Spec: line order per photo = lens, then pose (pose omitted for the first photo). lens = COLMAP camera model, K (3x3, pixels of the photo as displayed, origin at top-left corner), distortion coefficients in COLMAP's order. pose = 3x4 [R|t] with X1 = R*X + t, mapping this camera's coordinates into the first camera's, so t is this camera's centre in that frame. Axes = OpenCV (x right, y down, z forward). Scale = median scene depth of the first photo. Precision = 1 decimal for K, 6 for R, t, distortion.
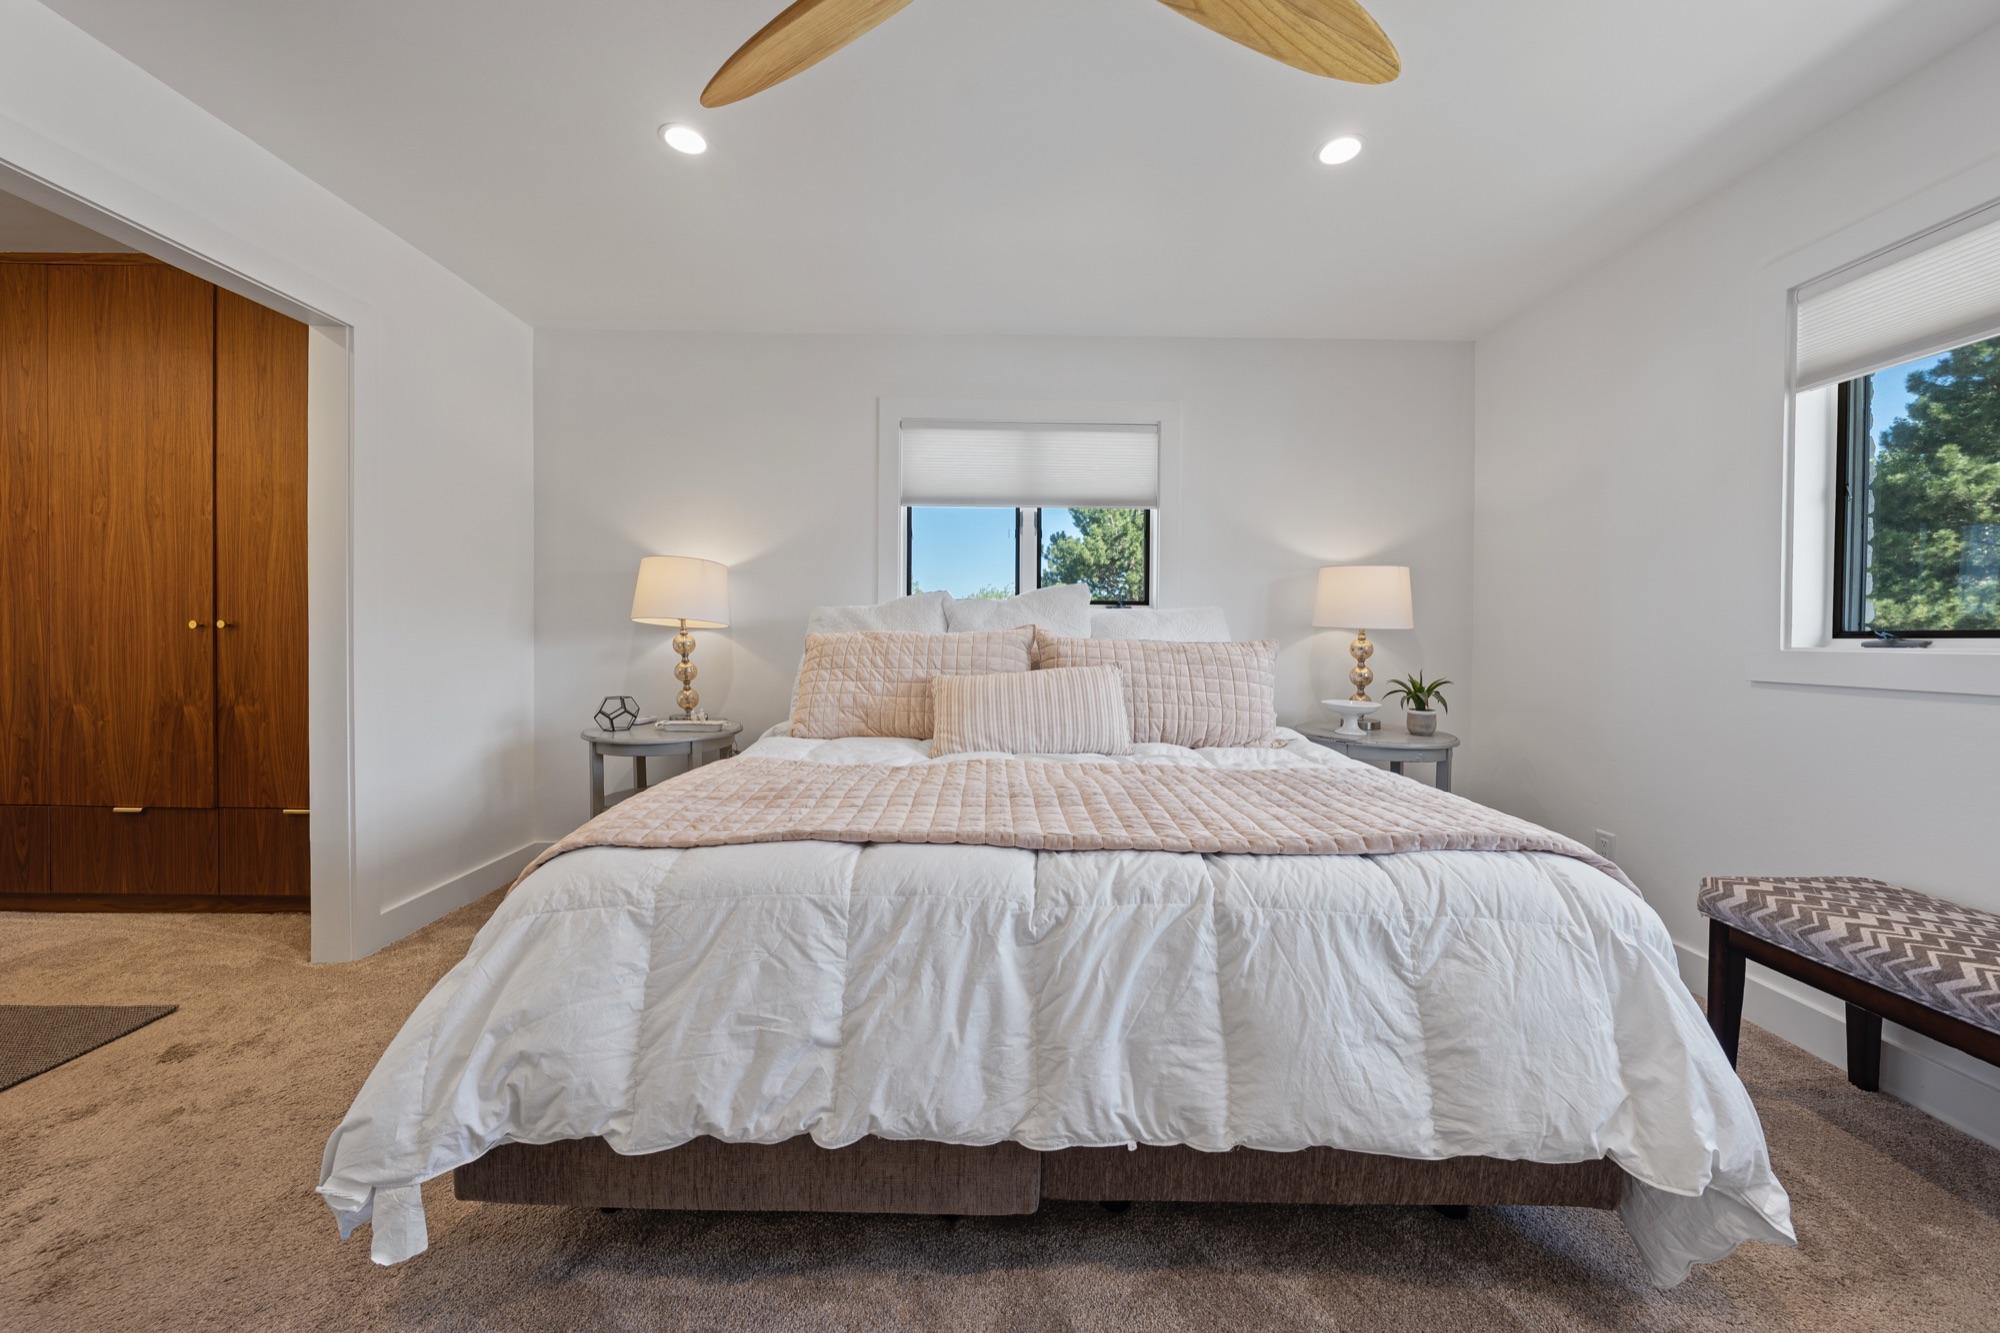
lens RADIAL K [[677.1, 0, 992.8], [0, 677.1, 637.7], [0, 0, 1]] dist [-0.002137, -0.000290]
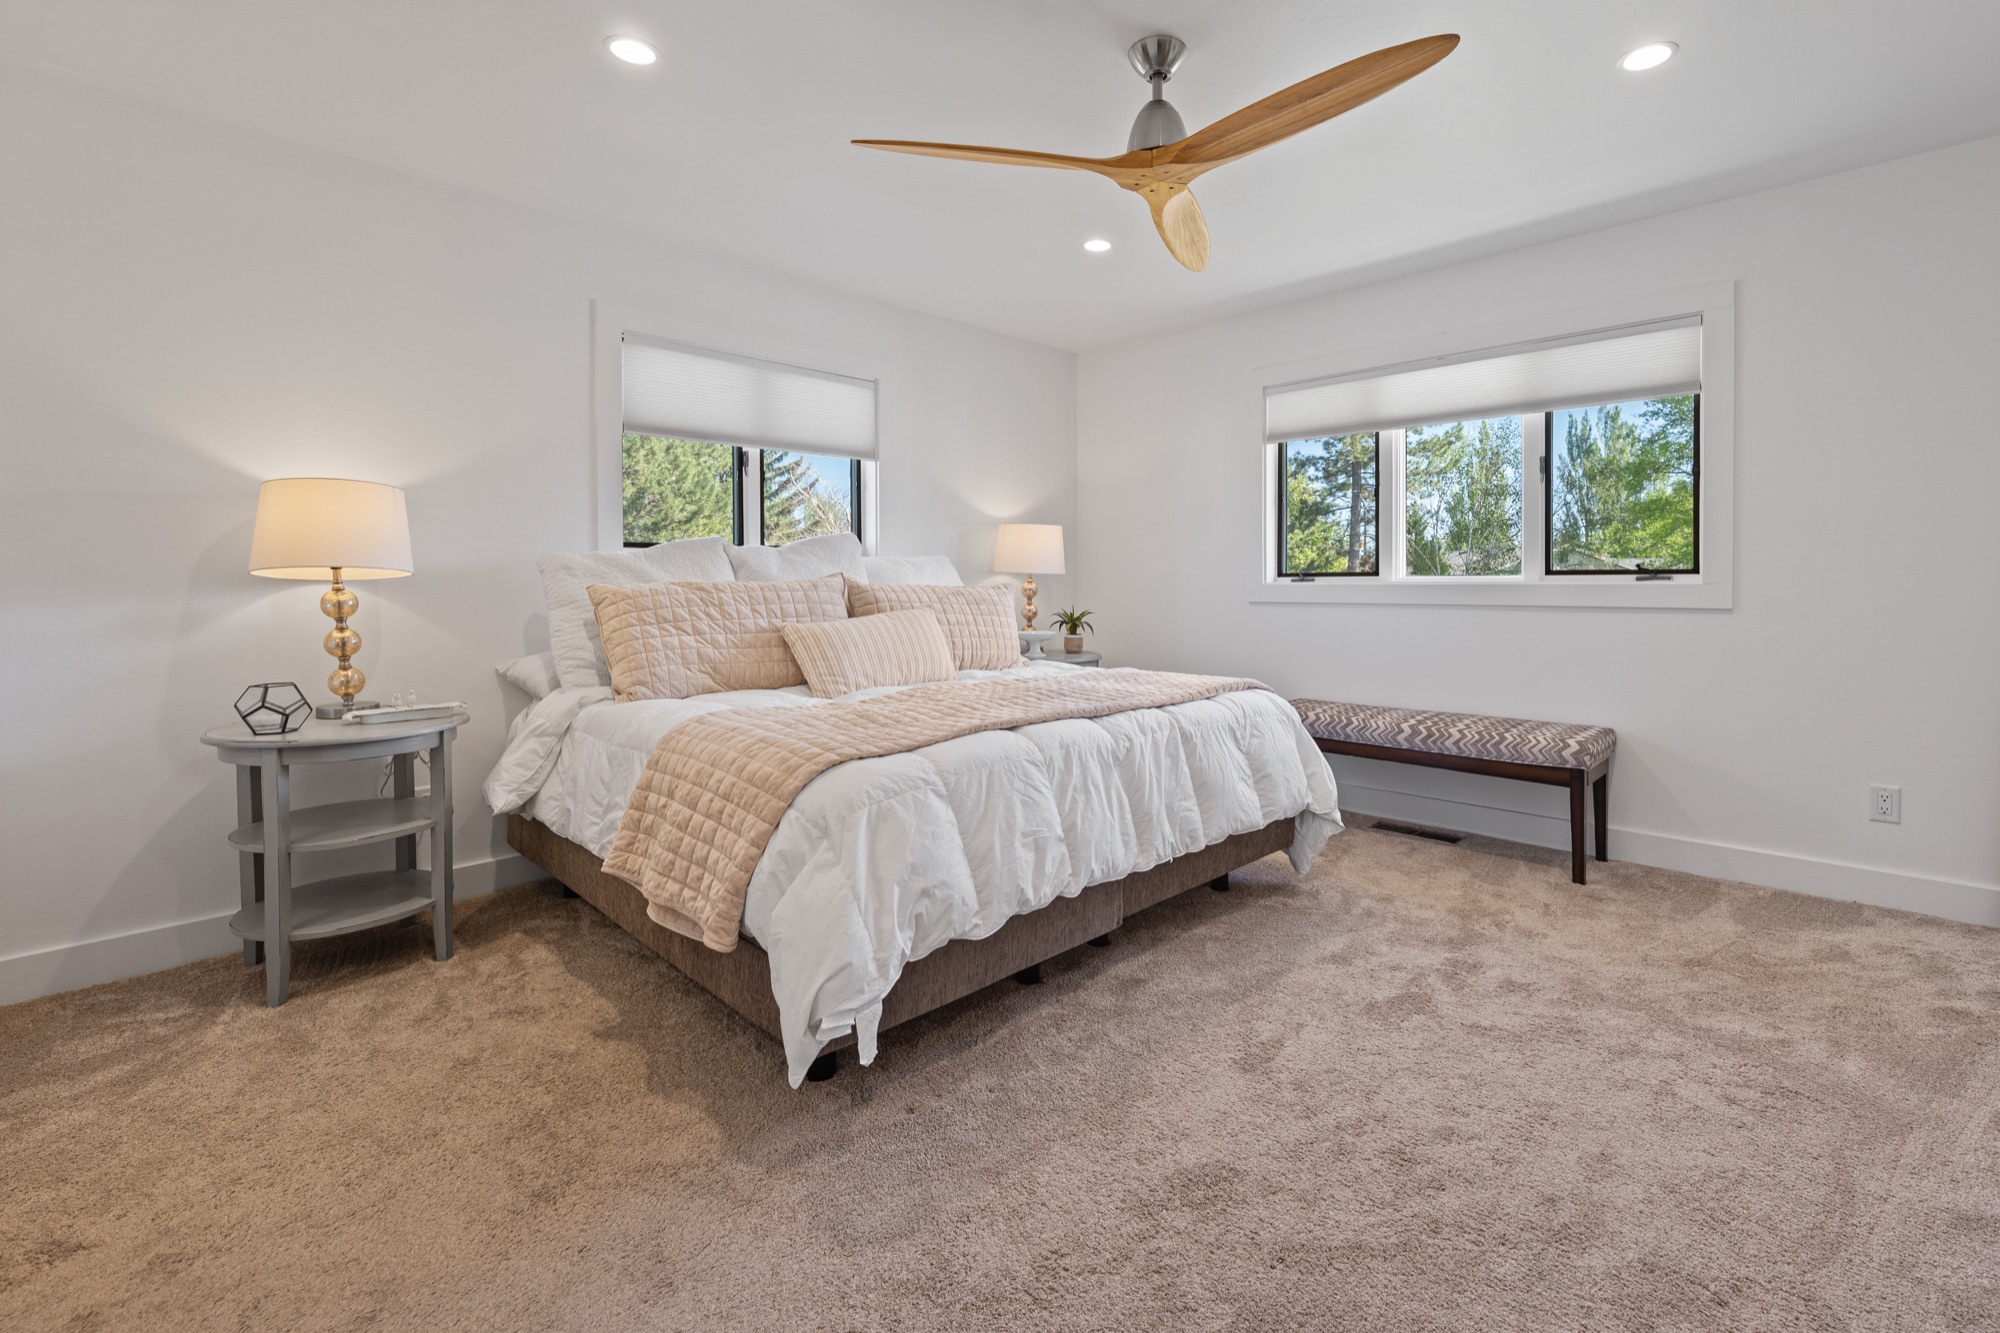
lens RADIAL K [[893.7, 0, 1003.3], [0, 893.7, 589.9], [0, 0, 1]] dist [0.000463, 0.000049]
pose [[0.714213, -0.021500, 0.699598, -1.037683], [0.015828, 0.999769, 0.014566, -0.012799], [-0.699749, 0.000670, 0.714388, -0.237996]]
